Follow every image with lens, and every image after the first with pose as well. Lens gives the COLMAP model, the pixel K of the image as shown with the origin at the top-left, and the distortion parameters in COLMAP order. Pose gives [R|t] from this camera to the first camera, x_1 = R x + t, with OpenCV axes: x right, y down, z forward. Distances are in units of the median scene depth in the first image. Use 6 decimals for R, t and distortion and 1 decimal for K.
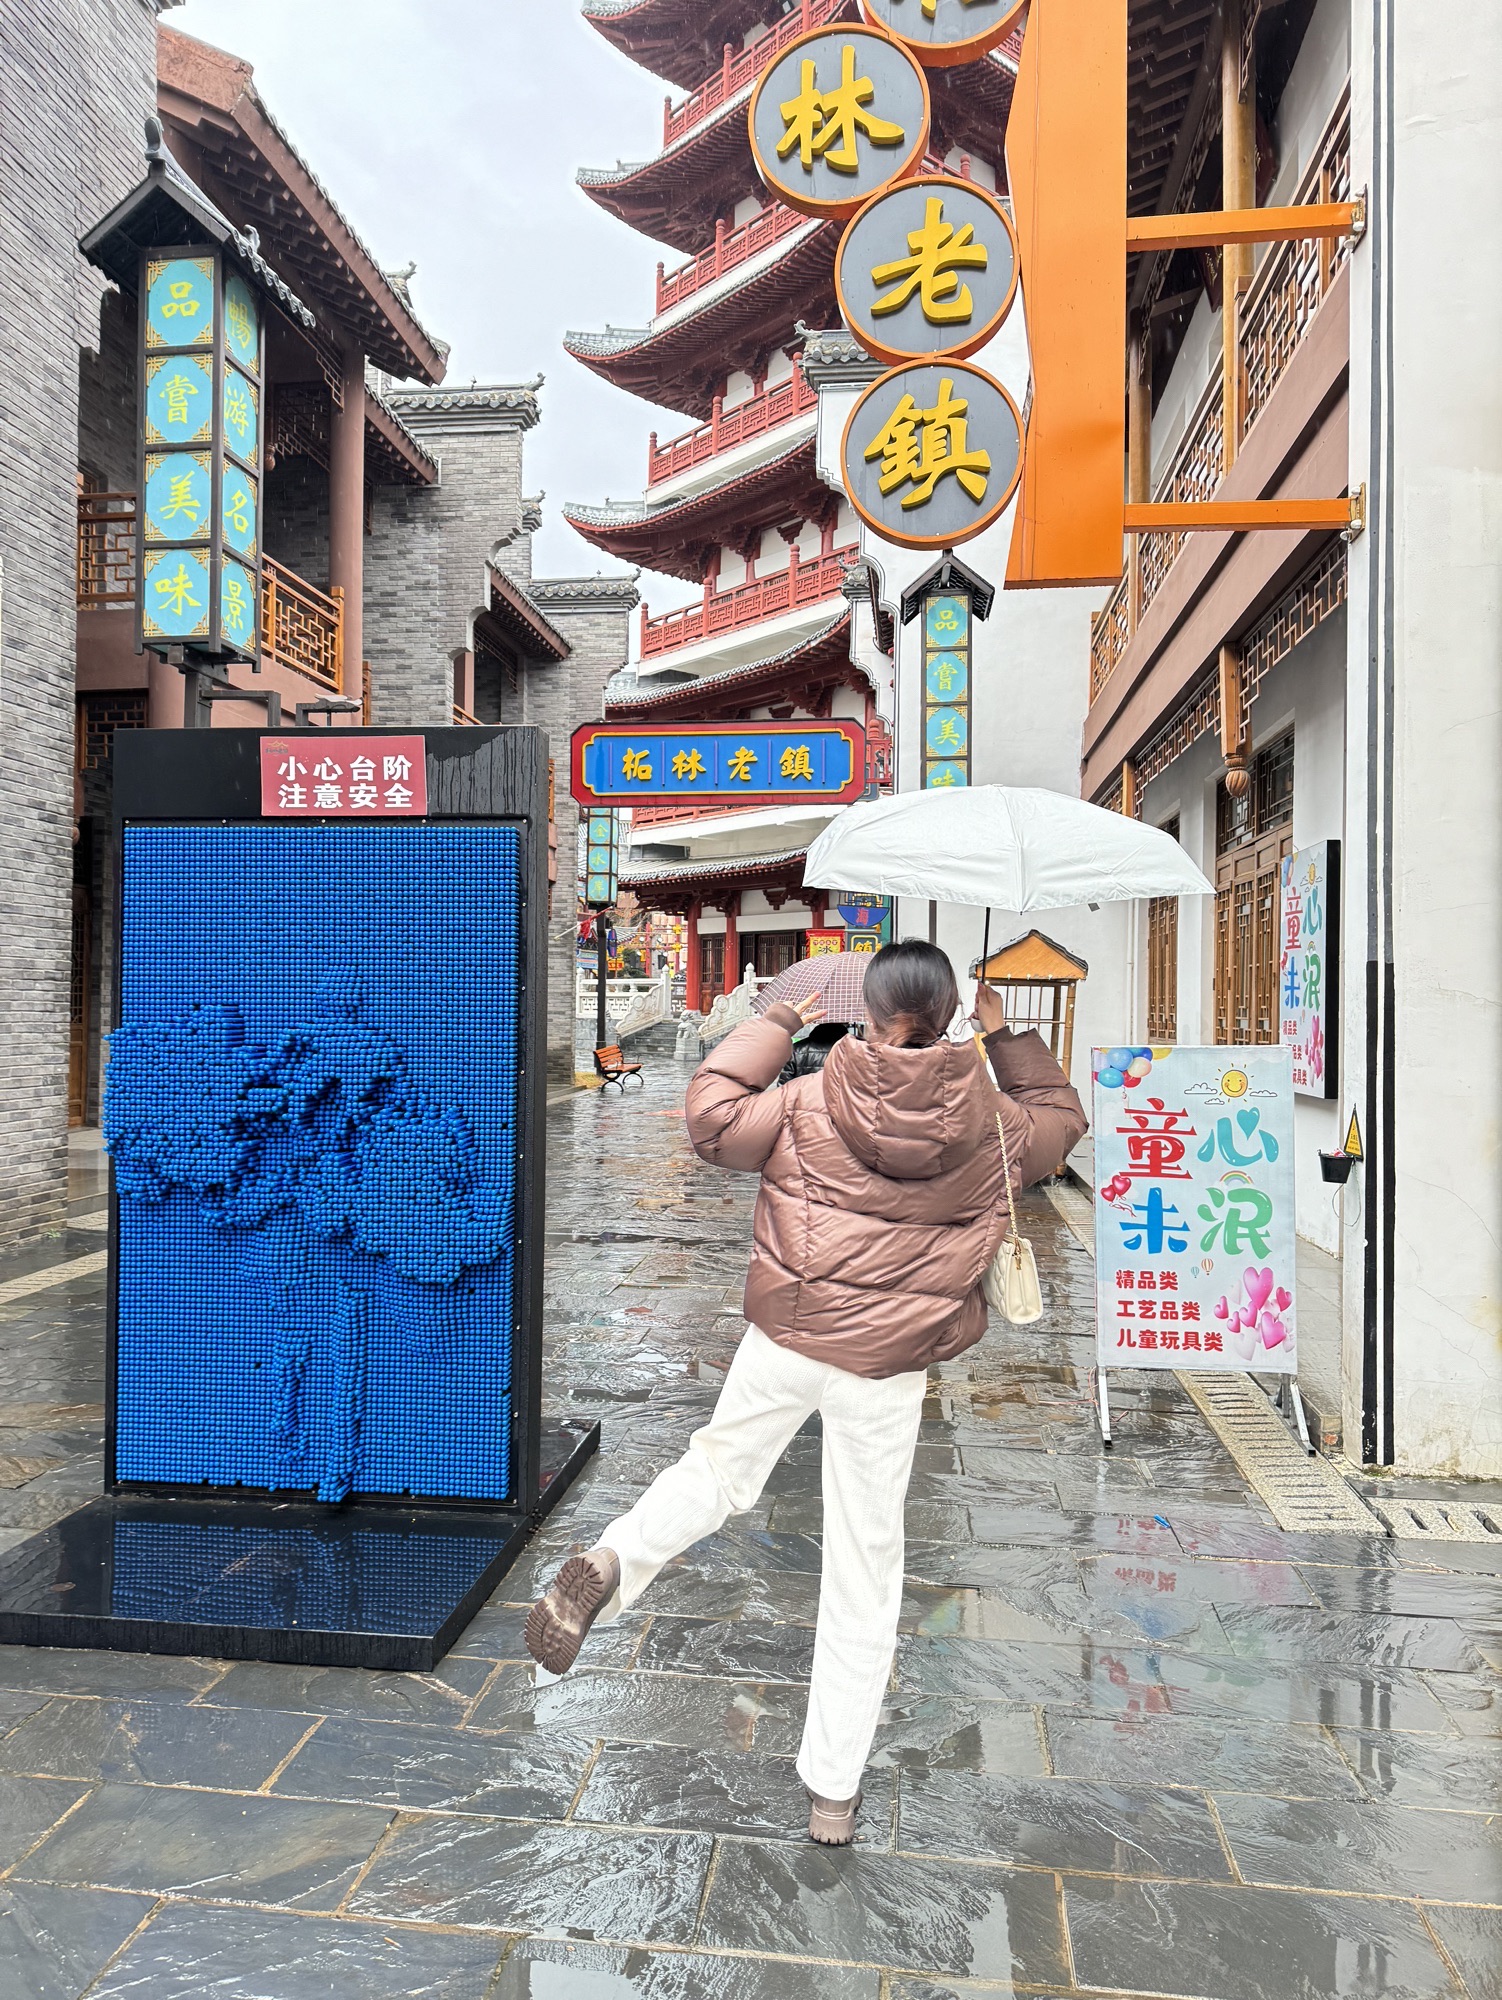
lens RADIAL K [[1385.0, 0, 704.9], [0, 1385.0, 991.2], [0, 0, 1]] dist [0.046863, -0.053597]
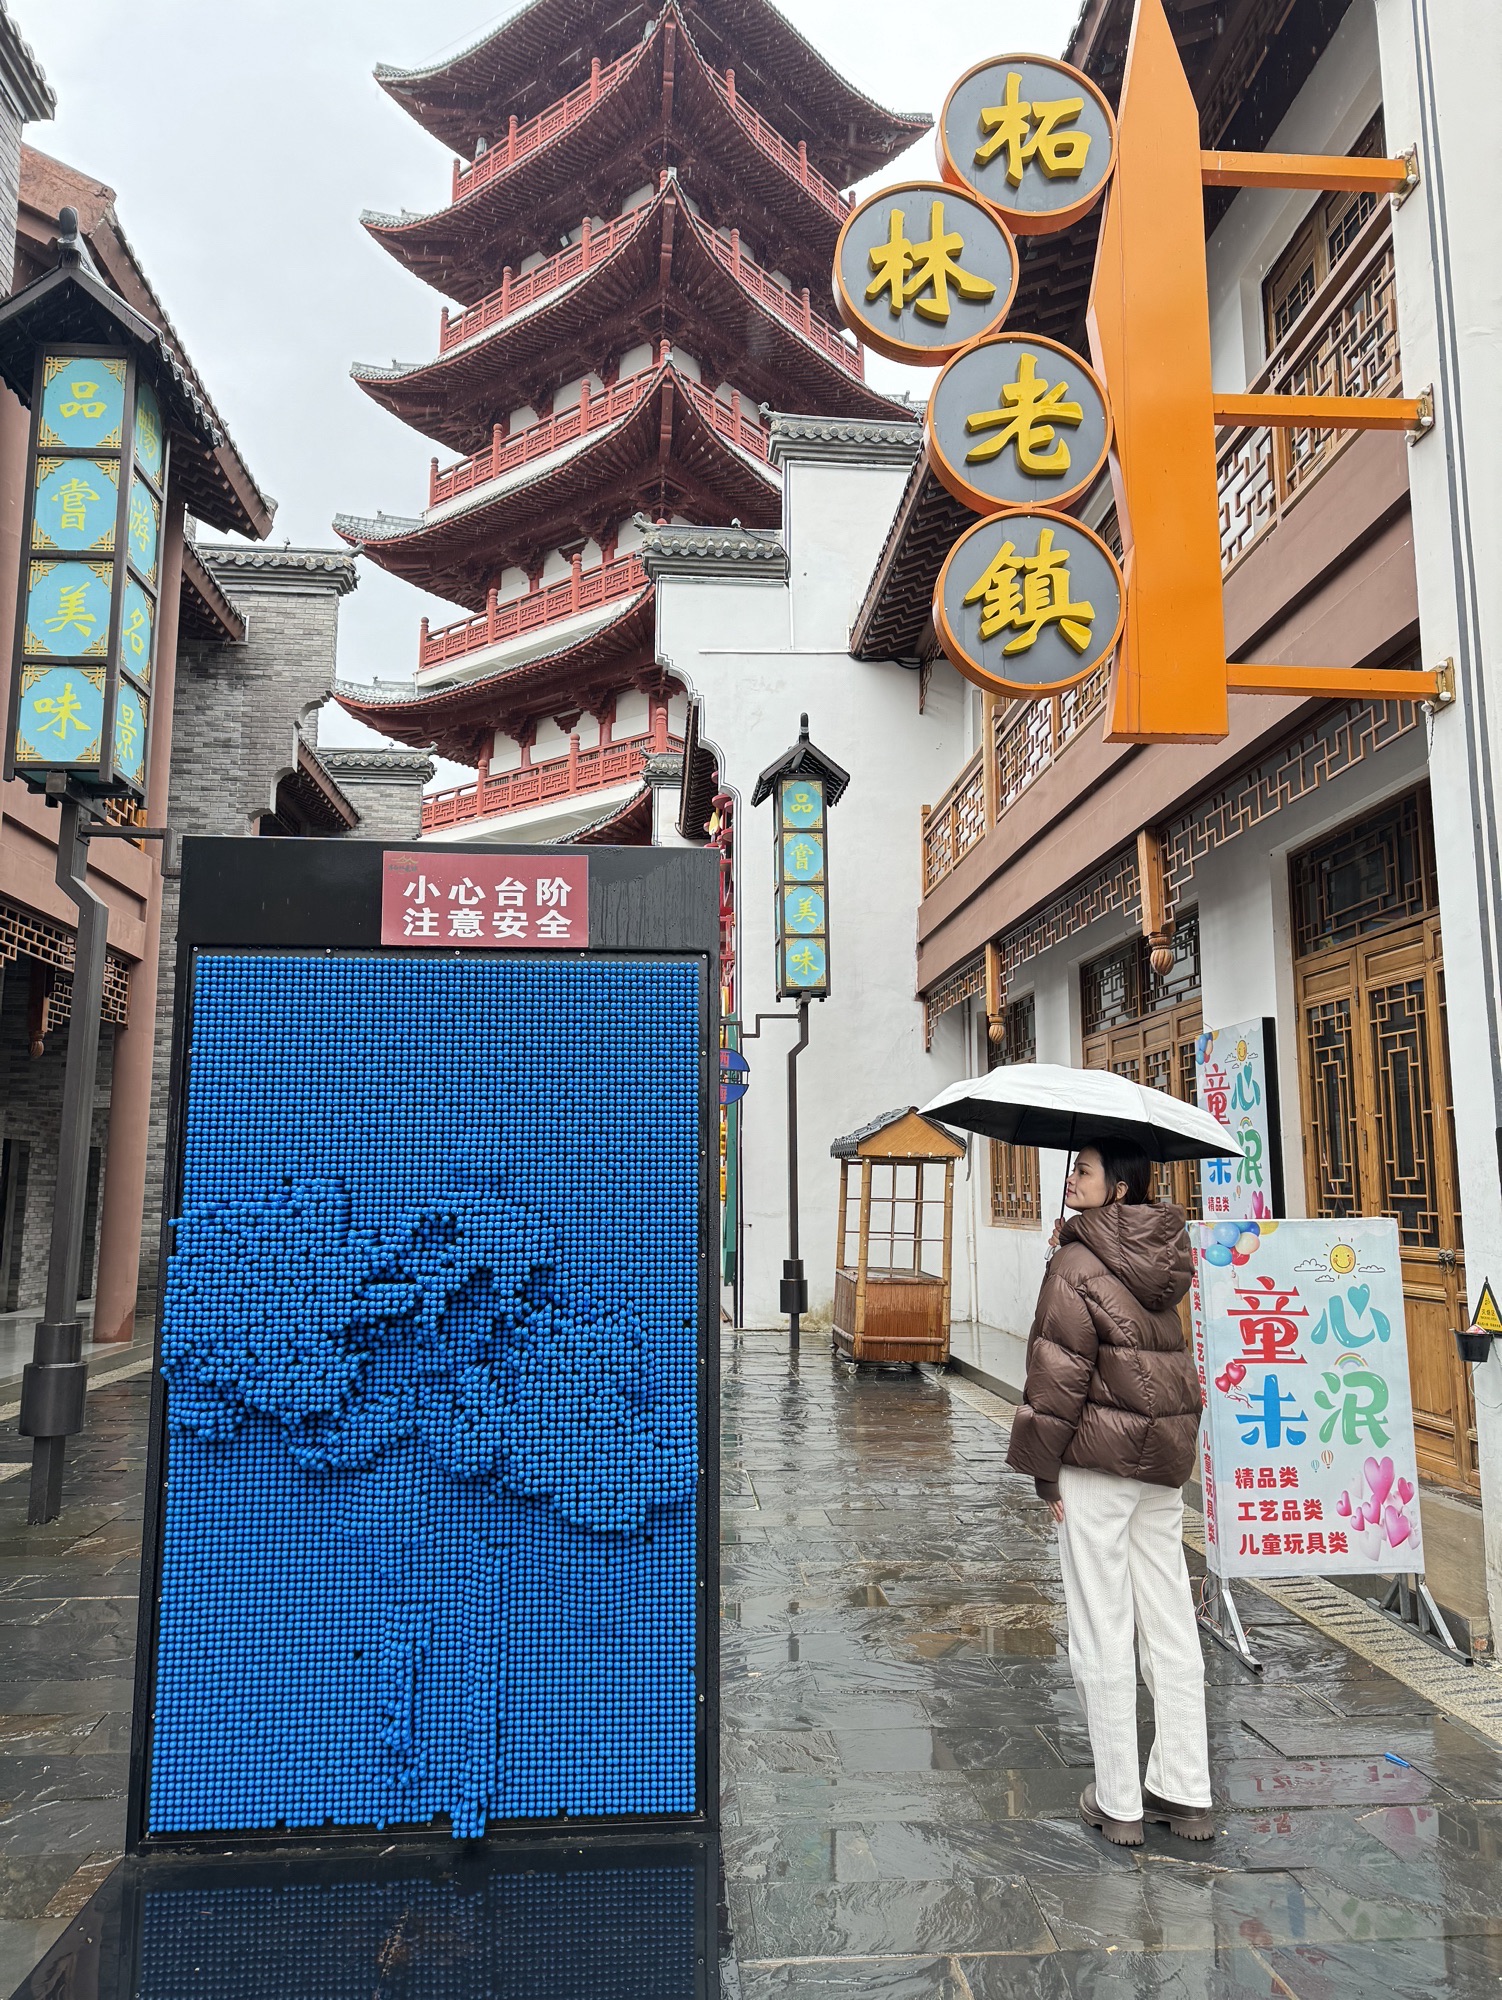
lens RADIAL K [[1387.4, 0, 719.7], [0, 1387.4, 1002.2], [0, 0, 1]] dist [0.049021, -0.057505]
pose [[0.978423, 0.018988, 0.205735, -0.233822], [0.007209, 0.992024, -0.125839, 0.009244], [-0.206484, 0.124607, 0.970483, 0.136608]]
